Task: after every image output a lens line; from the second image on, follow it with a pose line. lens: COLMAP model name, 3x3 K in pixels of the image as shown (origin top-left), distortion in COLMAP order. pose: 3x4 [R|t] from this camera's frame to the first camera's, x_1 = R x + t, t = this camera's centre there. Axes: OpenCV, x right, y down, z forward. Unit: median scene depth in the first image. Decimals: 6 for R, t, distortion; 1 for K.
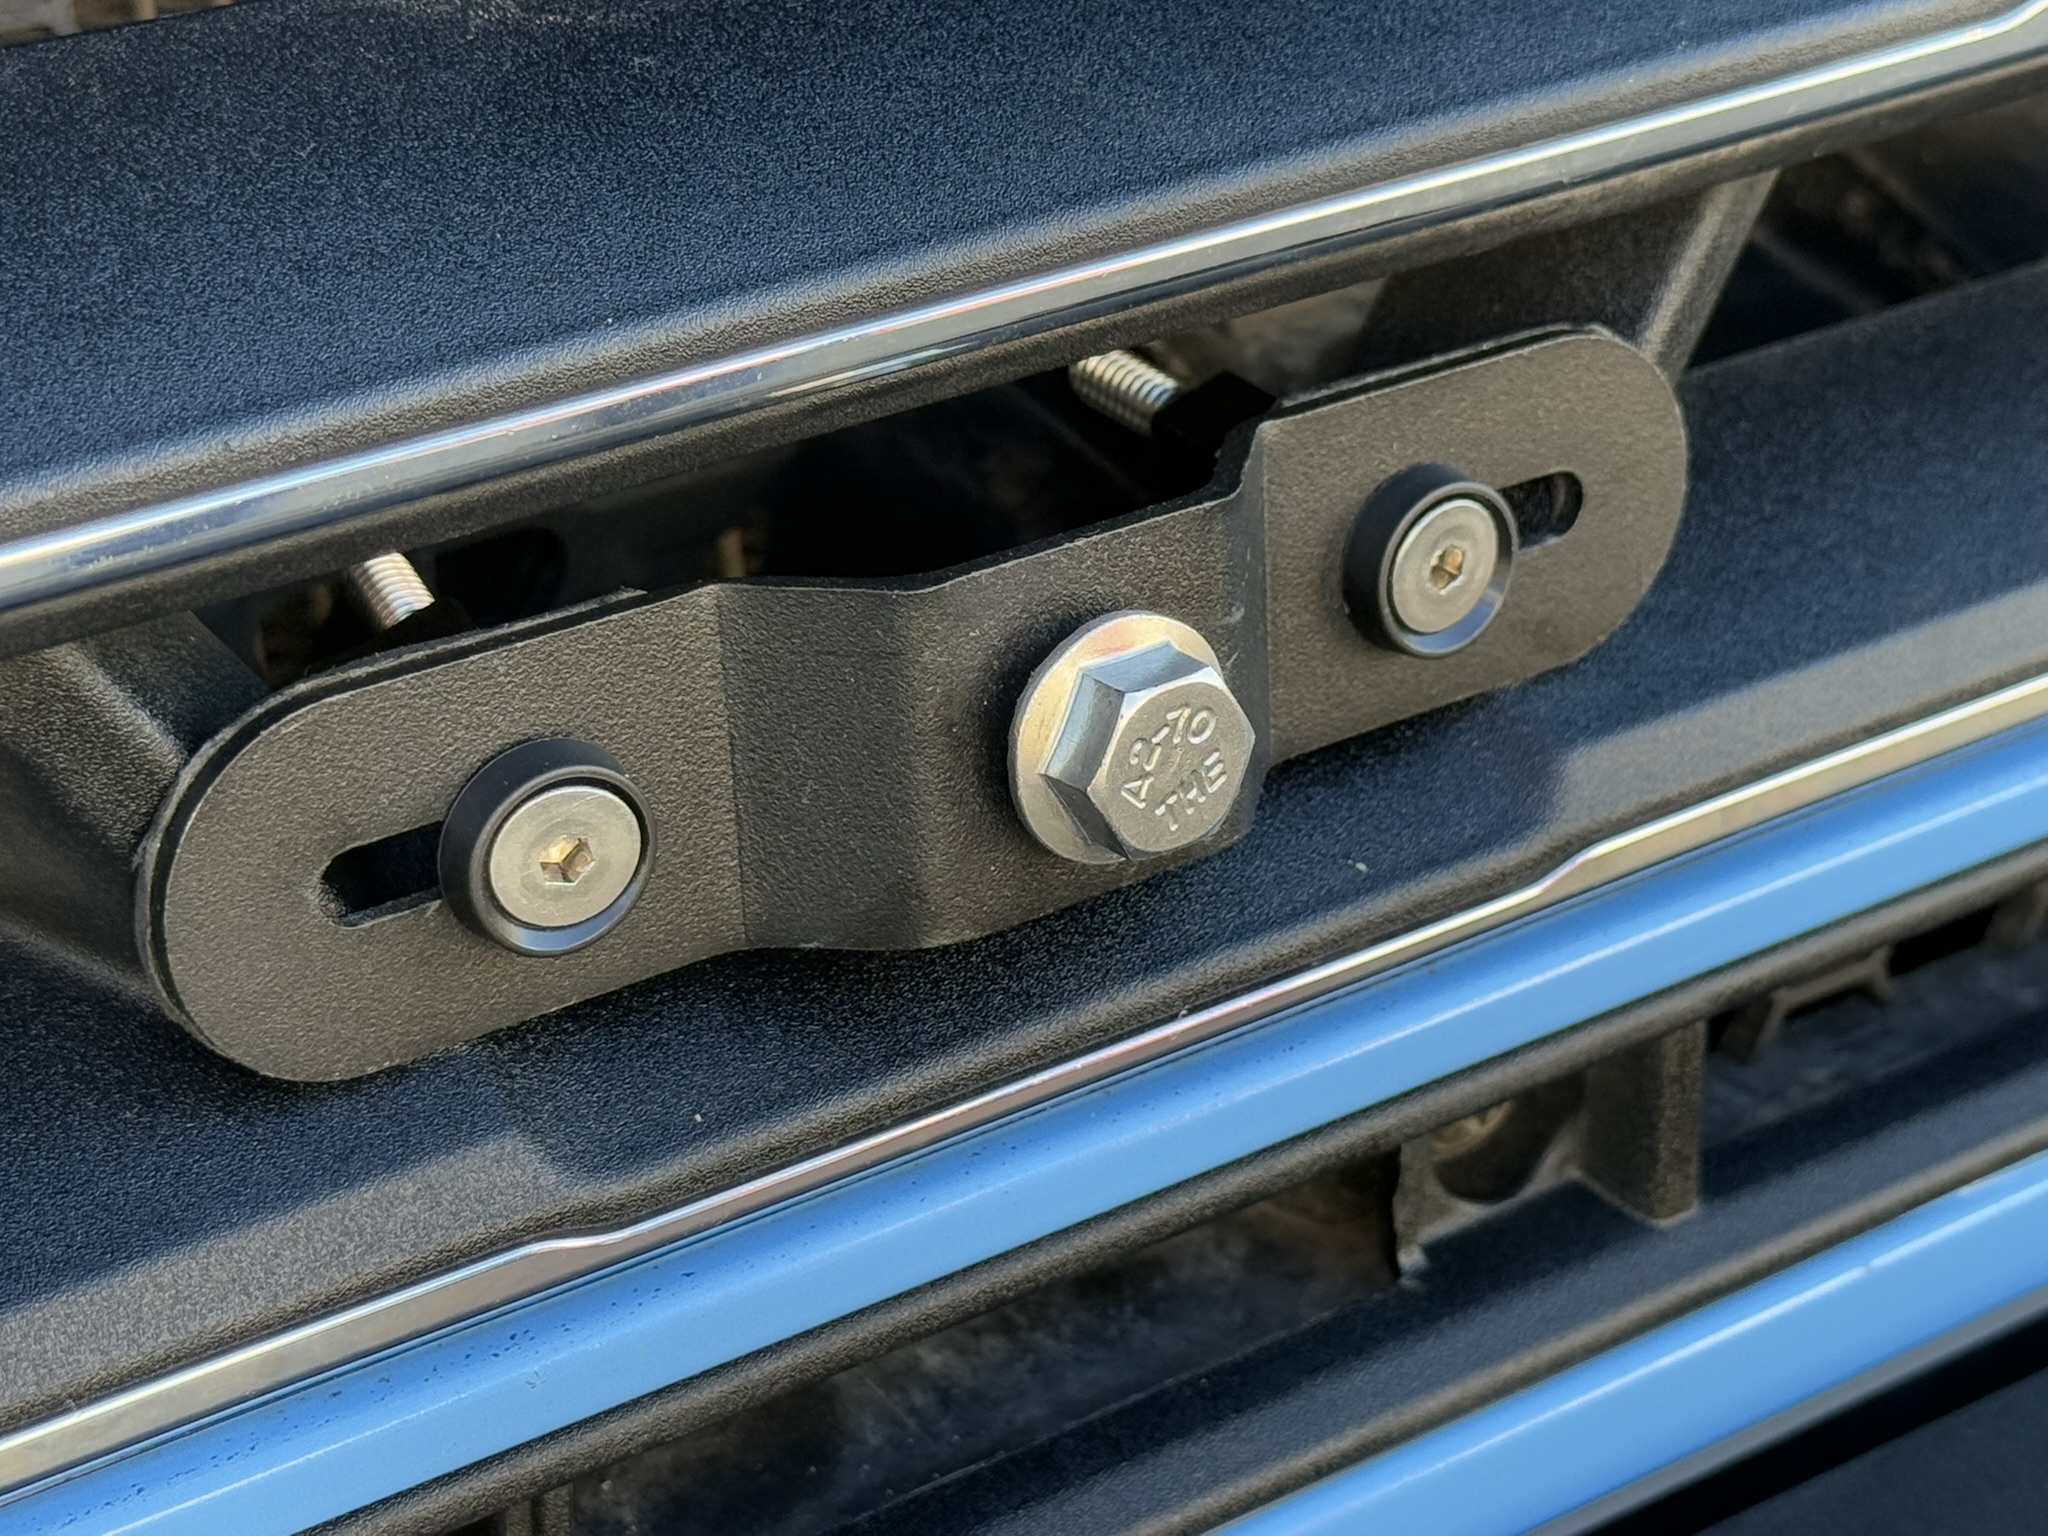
lens RADIAL K [[4425.9, 0, 1024.0], [0, 4425.9, 768.0], [0, 0, 1]] dist [-0.015710, 0.018734]
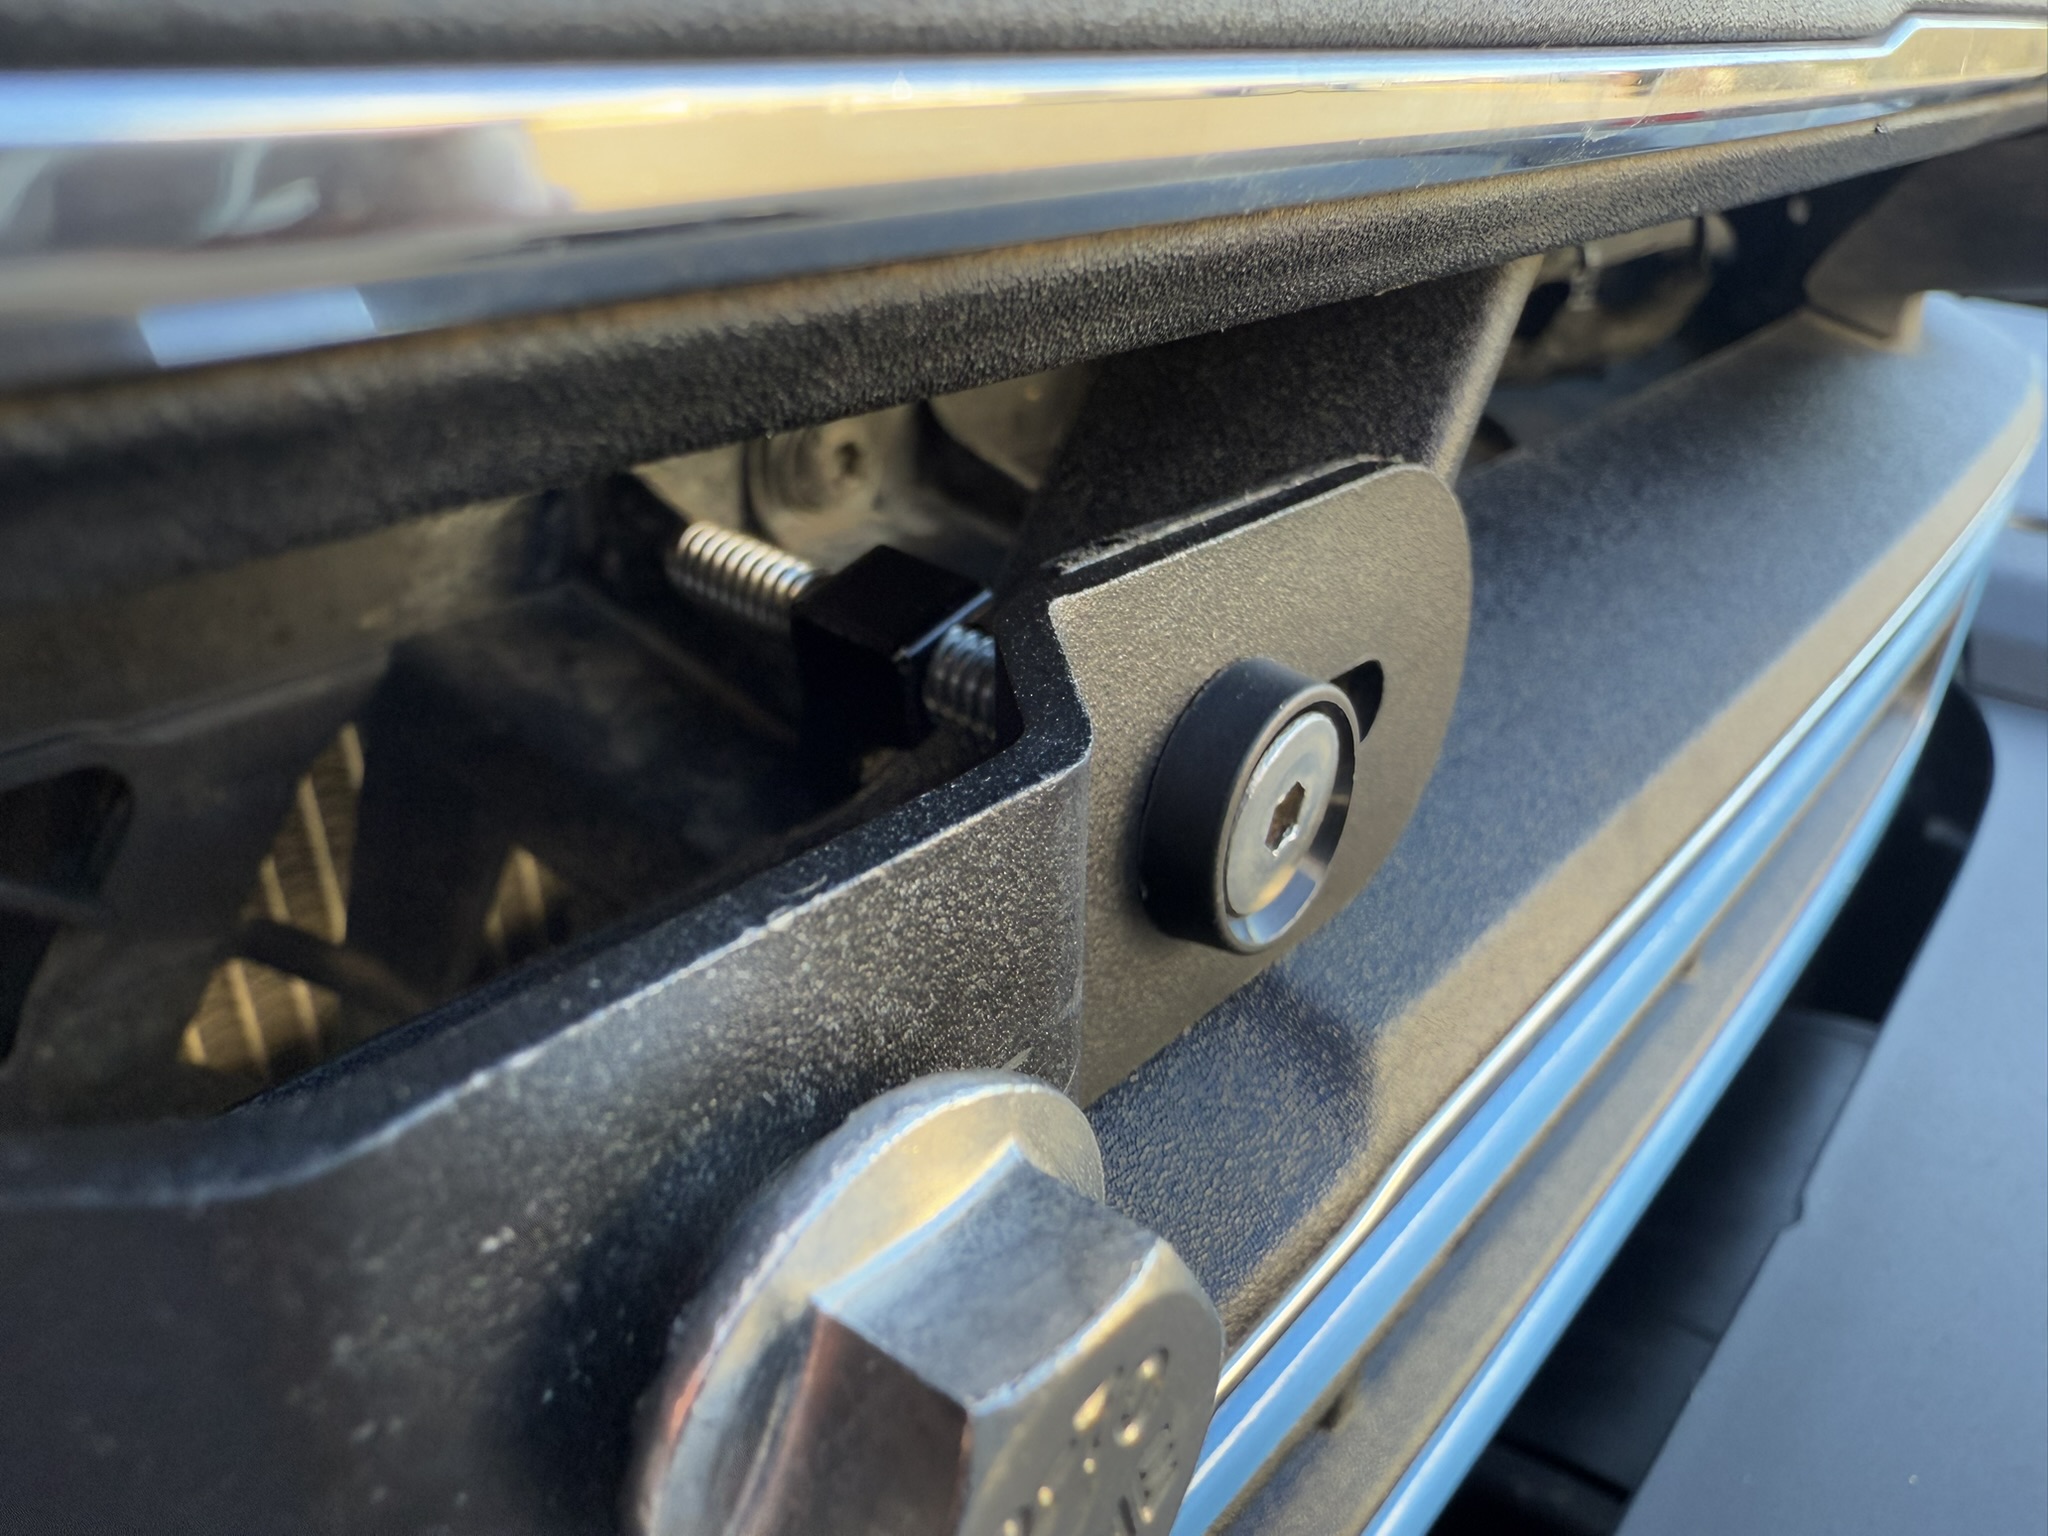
lens RADIAL K [[1957.5, 0, 1024.0], [0, 1957.5, 768.0], [0, 0, 1]] dist [-0.001095, -0.001569]
pose [[0.977461, -0.058835, 0.202754, -0.000103], [0.060123, 0.998191, -0.000195, -0.054223], [-0.202375, 0.012381, 0.979230, 0.719688]]
